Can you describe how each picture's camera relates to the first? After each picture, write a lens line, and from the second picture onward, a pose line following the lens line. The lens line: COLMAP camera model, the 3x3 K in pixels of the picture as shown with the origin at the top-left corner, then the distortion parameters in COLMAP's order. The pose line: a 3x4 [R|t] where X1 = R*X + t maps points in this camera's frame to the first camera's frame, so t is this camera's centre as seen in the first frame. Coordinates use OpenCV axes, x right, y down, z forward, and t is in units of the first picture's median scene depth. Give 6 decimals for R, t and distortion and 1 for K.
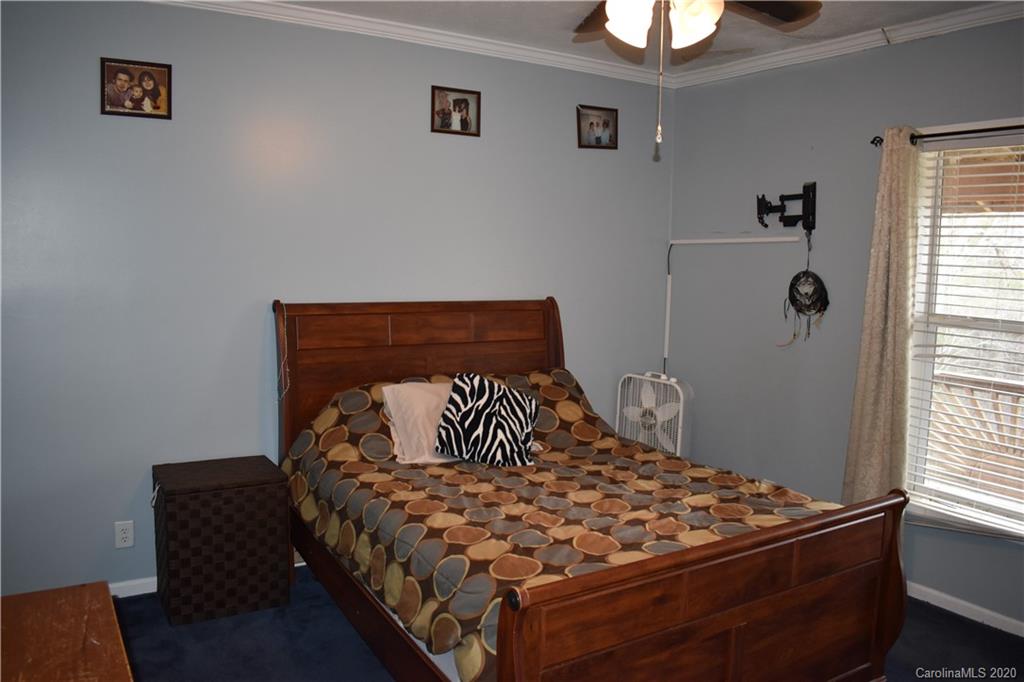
lens RADIAL K [[802.0, 0, 512.7], [0, 802.0, 340.0], [0, 0, 1]] dist [-0.097501, 0.017425]
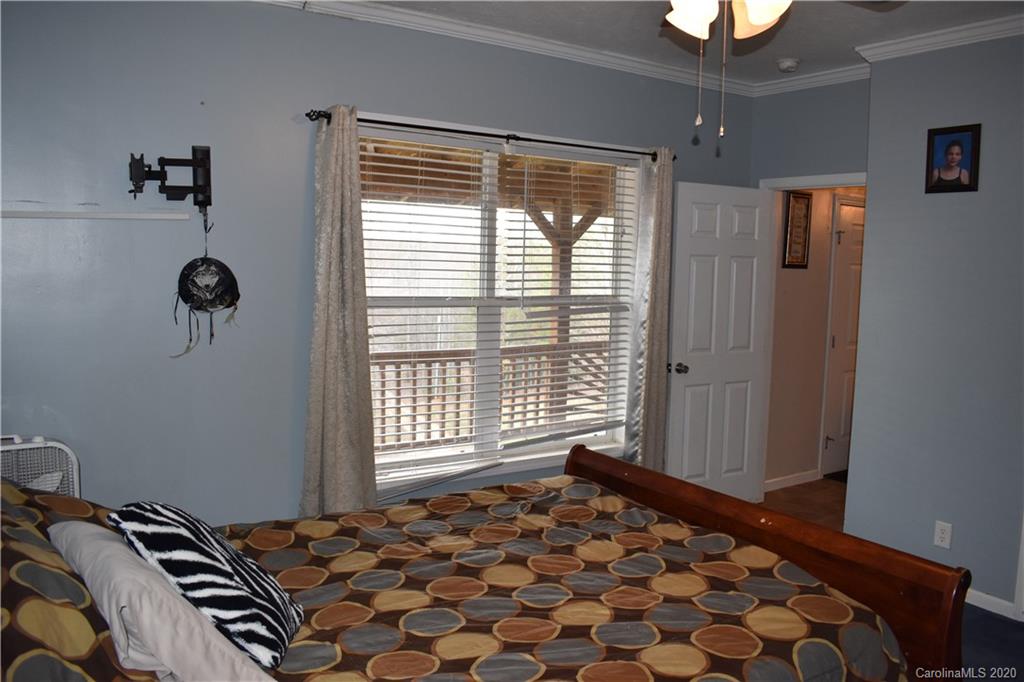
lens RADIAL K [[802.0, 0, 506.4], [0, 802.0, 340.0], [0, 0, 1]] dist [-0.097501, 0.017425]
pose [[-0.010411, -0.123204, 0.992327, -0.486453], [0.081063, 0.989010, 0.123643, -0.088046], [-0.996655, 0.081728, -0.000310, 0.785569]]
